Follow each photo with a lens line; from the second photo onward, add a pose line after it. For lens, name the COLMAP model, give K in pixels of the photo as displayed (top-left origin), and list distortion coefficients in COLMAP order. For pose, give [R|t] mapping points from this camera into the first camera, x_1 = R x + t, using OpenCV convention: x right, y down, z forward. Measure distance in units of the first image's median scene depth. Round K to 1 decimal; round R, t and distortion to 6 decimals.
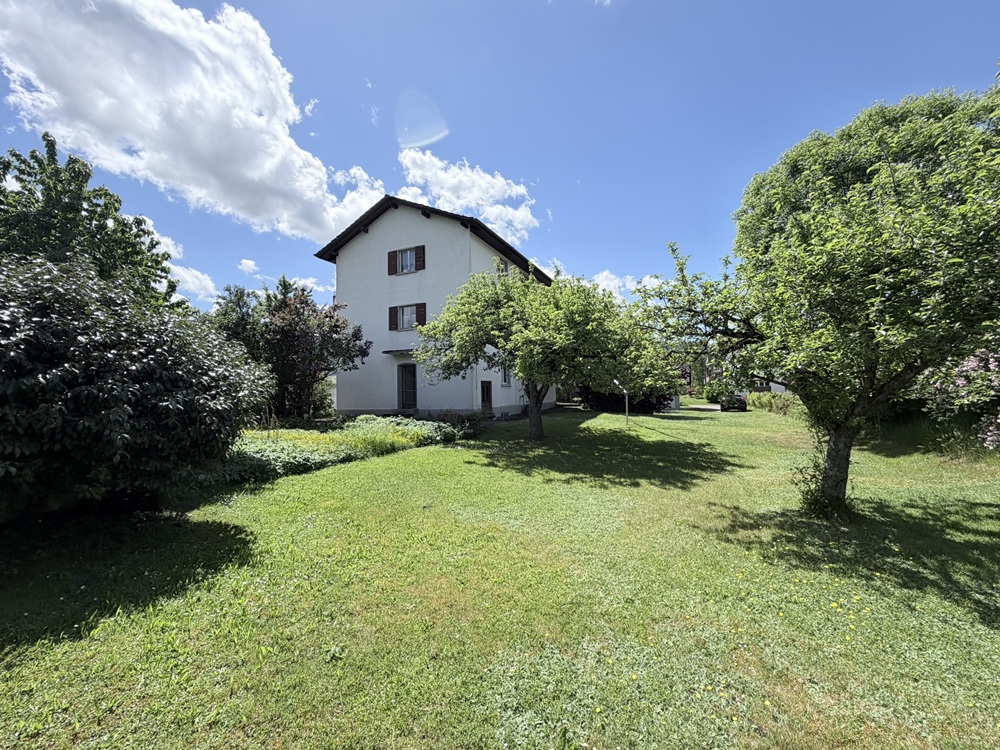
lens RADIAL K [[404.9, 0, 500.0], [0, 404.9, 376.9], [0, 0, 1]] dist [-0.004946, -0.000042]
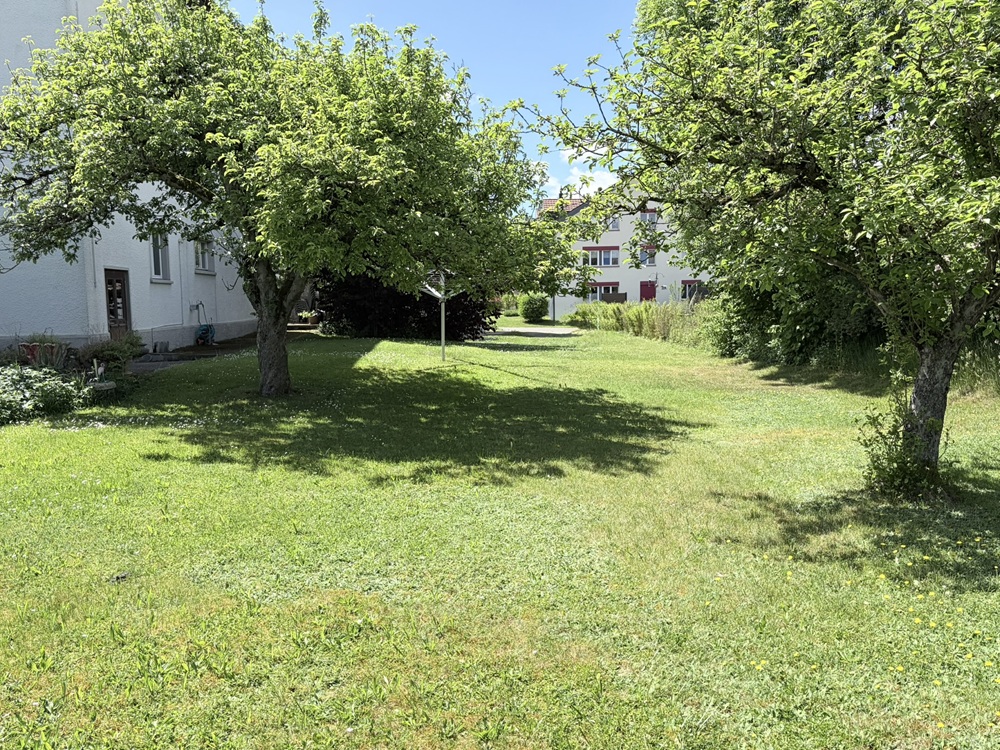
lens RADIAL K [[813.0, 0, 500.4], [0, 813.0, 374.4], [0, 0, 1]] dist [0.034413, -0.008330]
pose [[0.901055, -0.035560, 0.432244, -0.085684], [-0.018460, 0.992585, 0.120140, 0.016486], [-0.433311, -0.116232, 0.893718, 0.086500]]
